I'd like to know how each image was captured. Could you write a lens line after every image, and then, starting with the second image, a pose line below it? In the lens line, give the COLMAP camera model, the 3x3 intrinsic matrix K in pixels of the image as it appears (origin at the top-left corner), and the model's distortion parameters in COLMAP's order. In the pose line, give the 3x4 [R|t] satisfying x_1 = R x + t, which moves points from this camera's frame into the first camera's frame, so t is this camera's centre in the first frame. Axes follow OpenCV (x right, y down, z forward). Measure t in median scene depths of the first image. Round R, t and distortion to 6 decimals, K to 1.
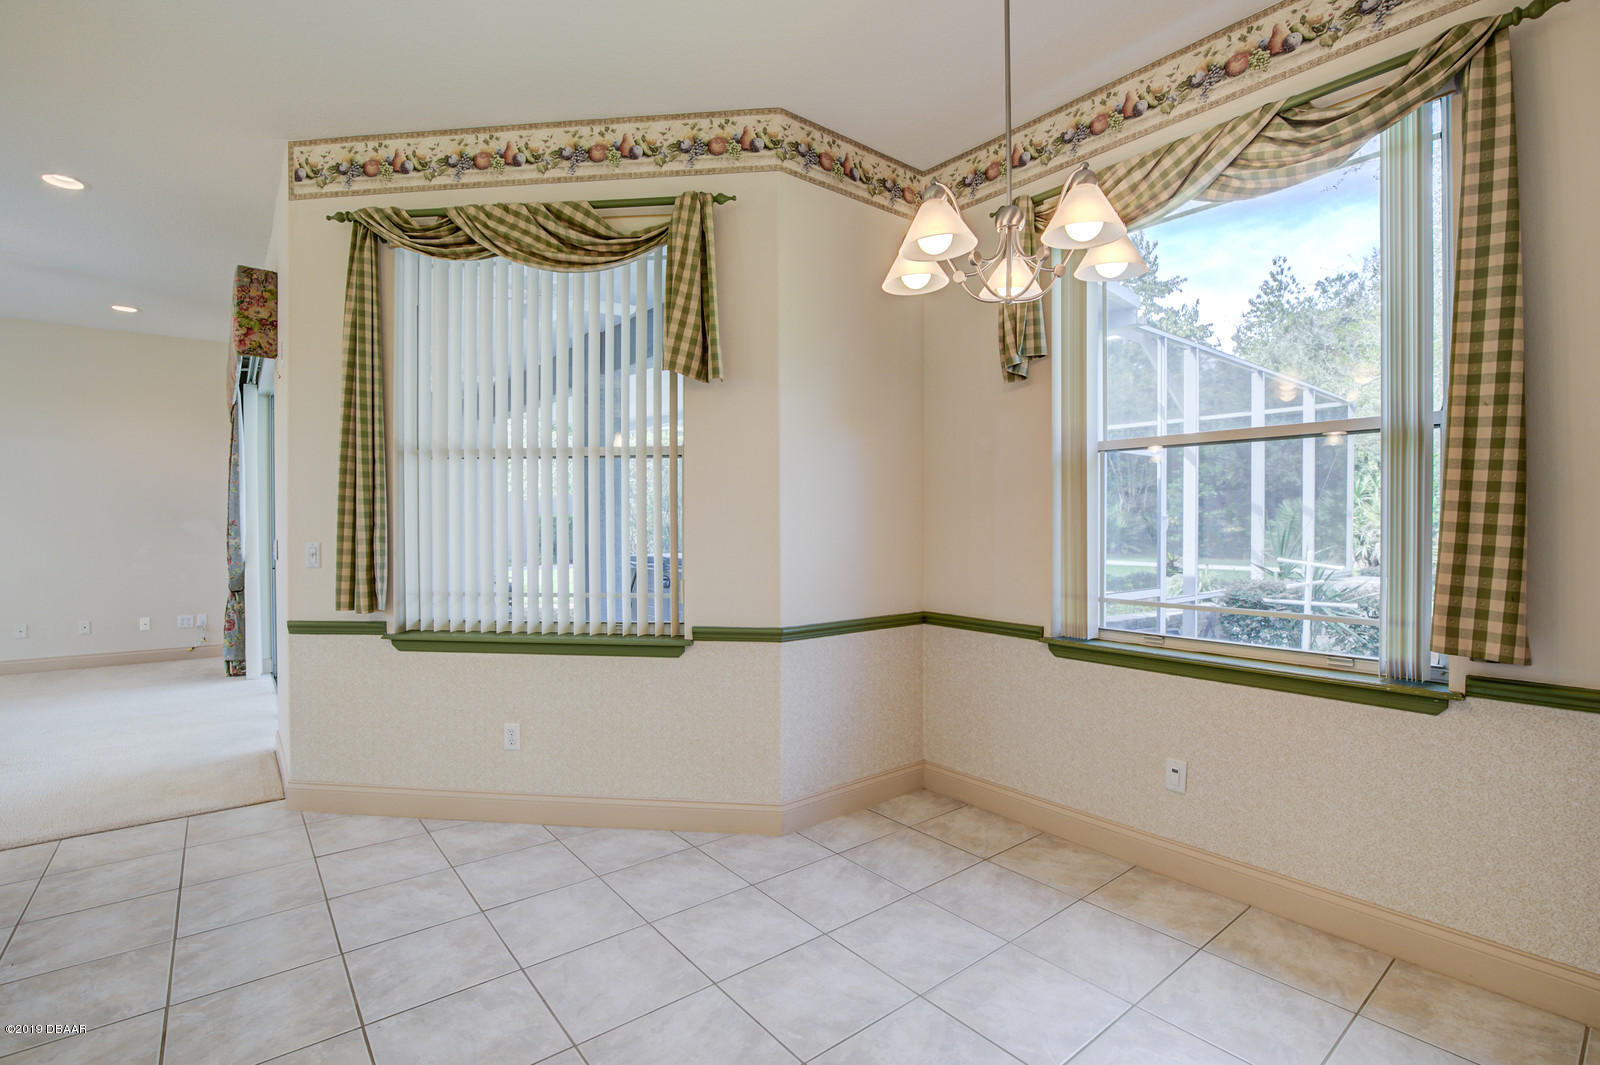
lens RADIAL K [[731.4, 0, 801.1], [0, 731.4, 534.4], [0, 0, 1]] dist [-0.032731, -0.000968]
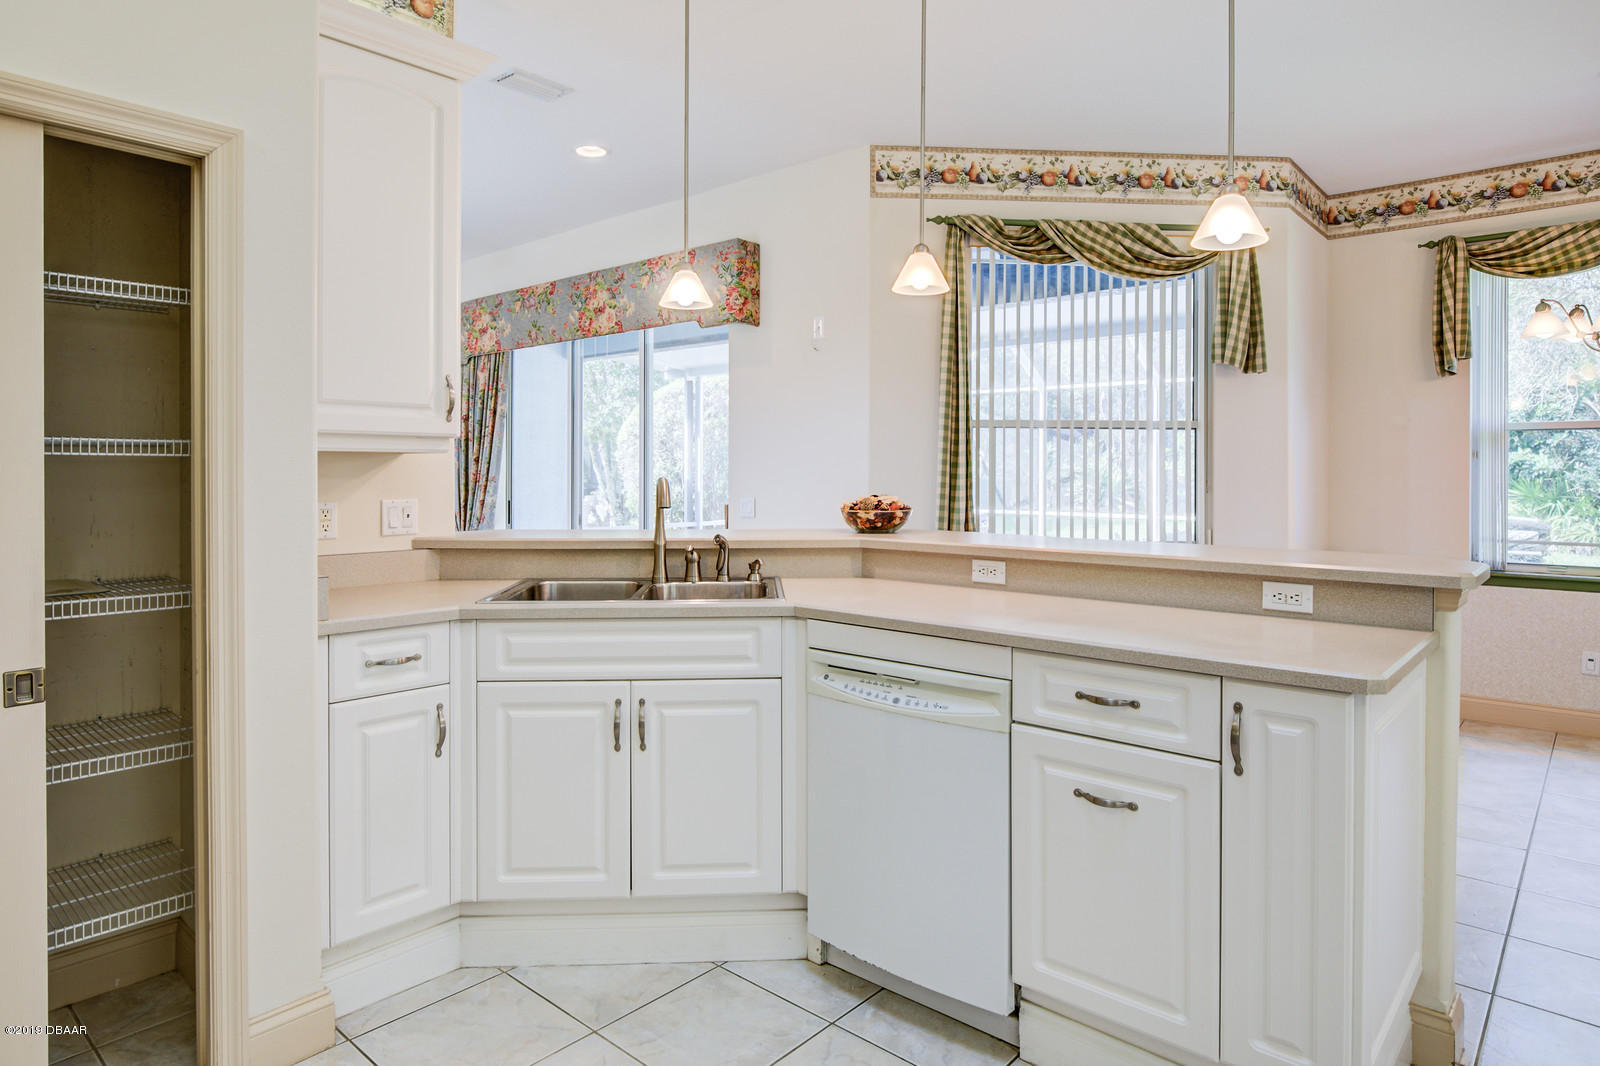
lens RADIAL K [[967.3, 0, 787.6], [0, 967.3, 476.3], [0, 0, 1]] dist [-0.006472, -0.000325]
pose [[0.984015, 0.000350, 0.178088, -1.194043], [0.003104, 0.999812, -0.019115, 0.001772], [-0.178061, 0.019362, 0.983829, -0.502082]]
